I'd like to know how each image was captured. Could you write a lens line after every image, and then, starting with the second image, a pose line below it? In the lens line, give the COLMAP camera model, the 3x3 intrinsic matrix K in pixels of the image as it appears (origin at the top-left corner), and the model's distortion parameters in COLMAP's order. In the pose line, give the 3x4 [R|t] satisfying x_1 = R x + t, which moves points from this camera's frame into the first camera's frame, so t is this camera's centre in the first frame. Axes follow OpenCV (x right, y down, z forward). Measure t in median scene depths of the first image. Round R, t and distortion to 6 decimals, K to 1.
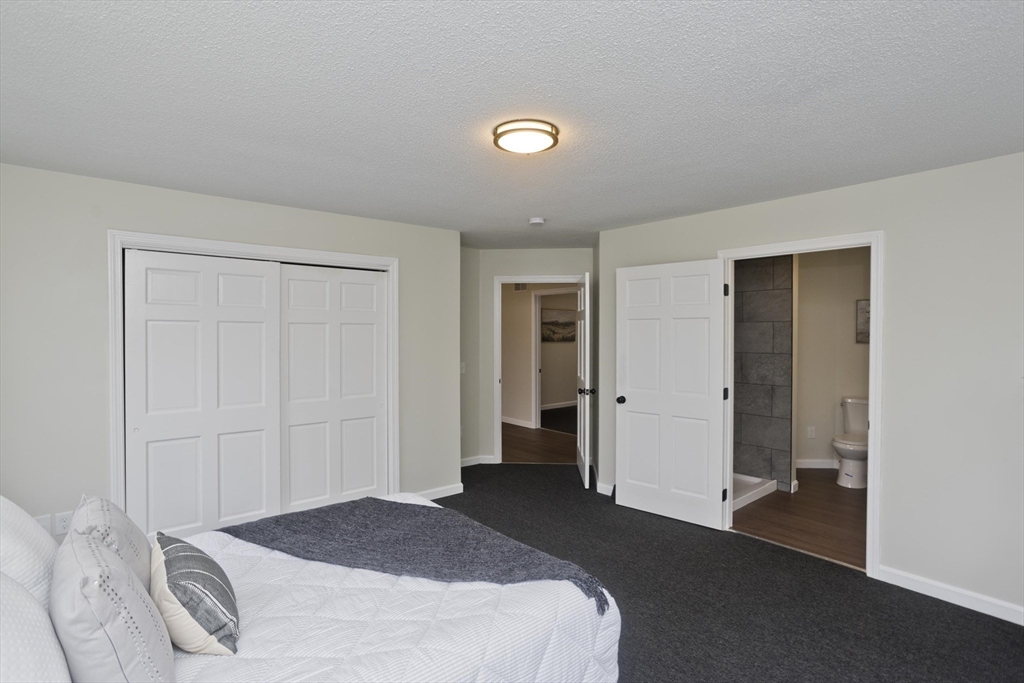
lens RADIAL K [[512.7, 0, 515.0], [0, 512.7, 327.4], [0, 0, 1]] dist [-0.044903, 0.026119]
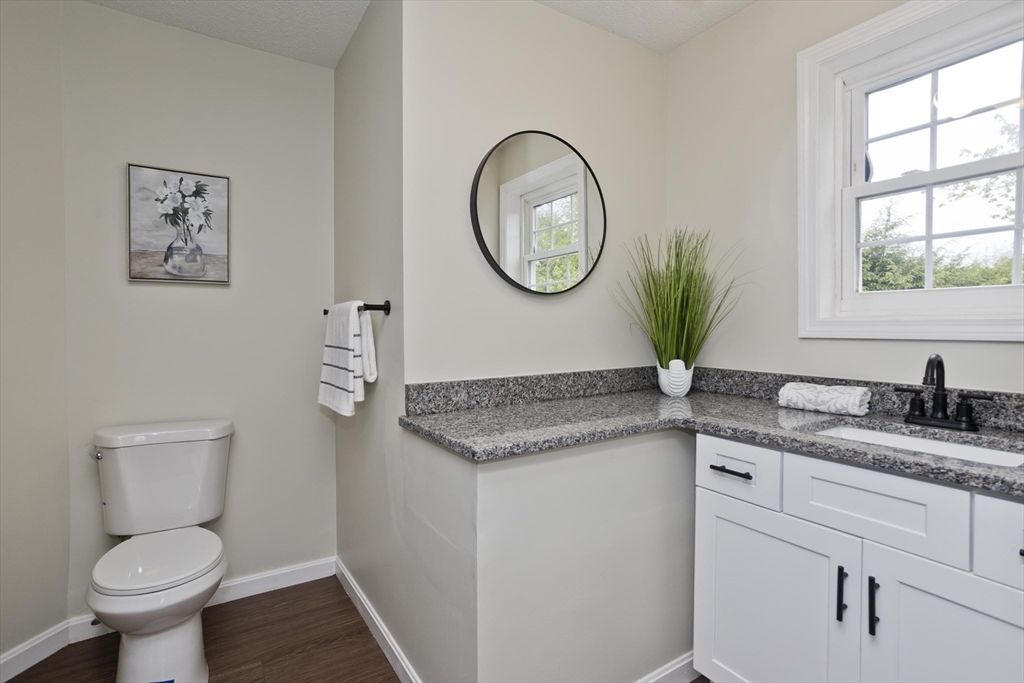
lens RADIAL K [[512.7, 0, 515.0], [0, 512.7, 327.4], [0, 0, 1]] dist [-0.044903, 0.026119]
pose [[0.126266, -0.012061, 0.991923, 0.379914], [-0.001801, 0.999922, 0.012387, 0.065592], [-0.991995, -0.003350, 0.126235, 0.737384]]
